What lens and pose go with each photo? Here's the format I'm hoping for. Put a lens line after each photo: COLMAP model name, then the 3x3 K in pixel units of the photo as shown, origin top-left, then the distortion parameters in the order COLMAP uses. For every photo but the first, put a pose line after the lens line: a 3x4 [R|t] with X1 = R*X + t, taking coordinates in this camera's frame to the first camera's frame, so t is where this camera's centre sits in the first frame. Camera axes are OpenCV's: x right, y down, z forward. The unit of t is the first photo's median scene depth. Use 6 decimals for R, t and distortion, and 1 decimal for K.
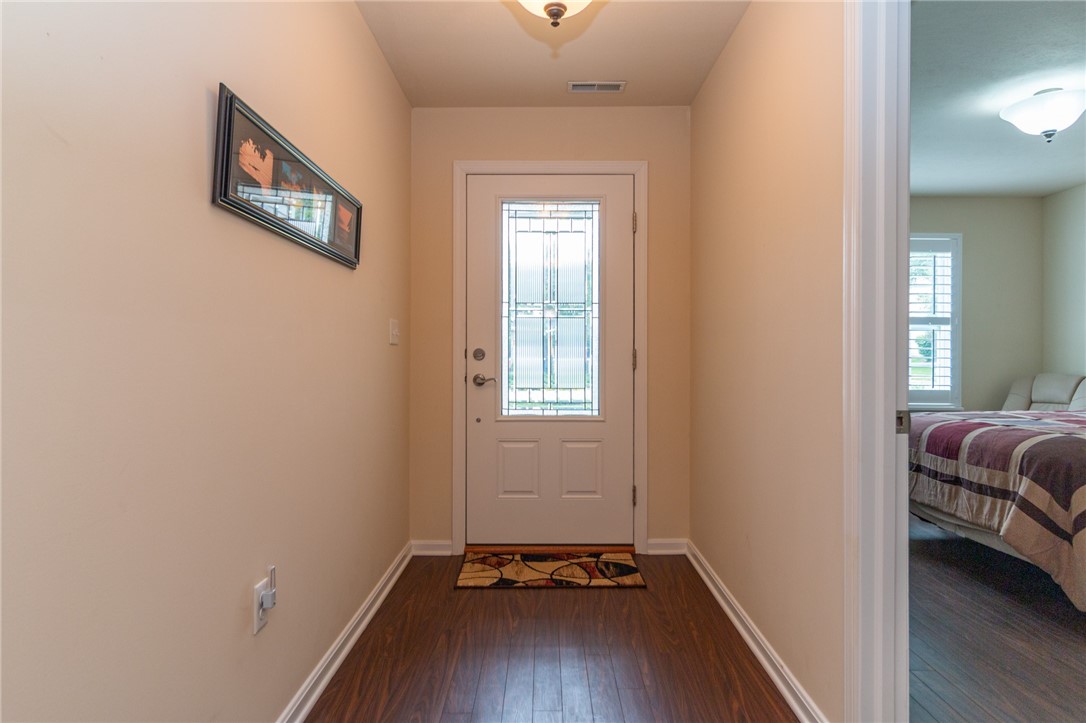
lens RADIAL K [[692.1, 0, 543.0], [0, 692.1, 361.5], [0, 0, 1]] dist [0.000489, 0.000008]
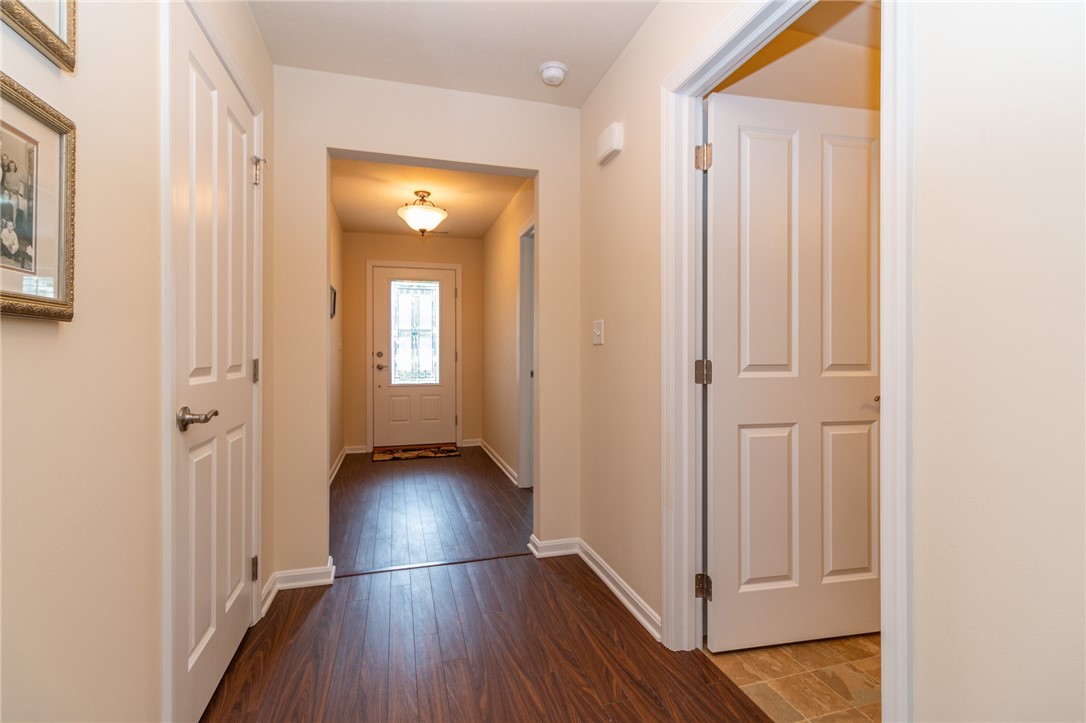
lens RADIAL K [[505.2, 0, 543.7], [0, 505.2, 353.8], [0, 0, 1]] dist [-0.001136, 0.000011]
pose [[0.960434, -0.003599, 0.278484, -0.043098], [0.006294, 0.999942, -0.008784, 0.004402], [-0.278437, 0.010189, 0.960401, -0.582815]]
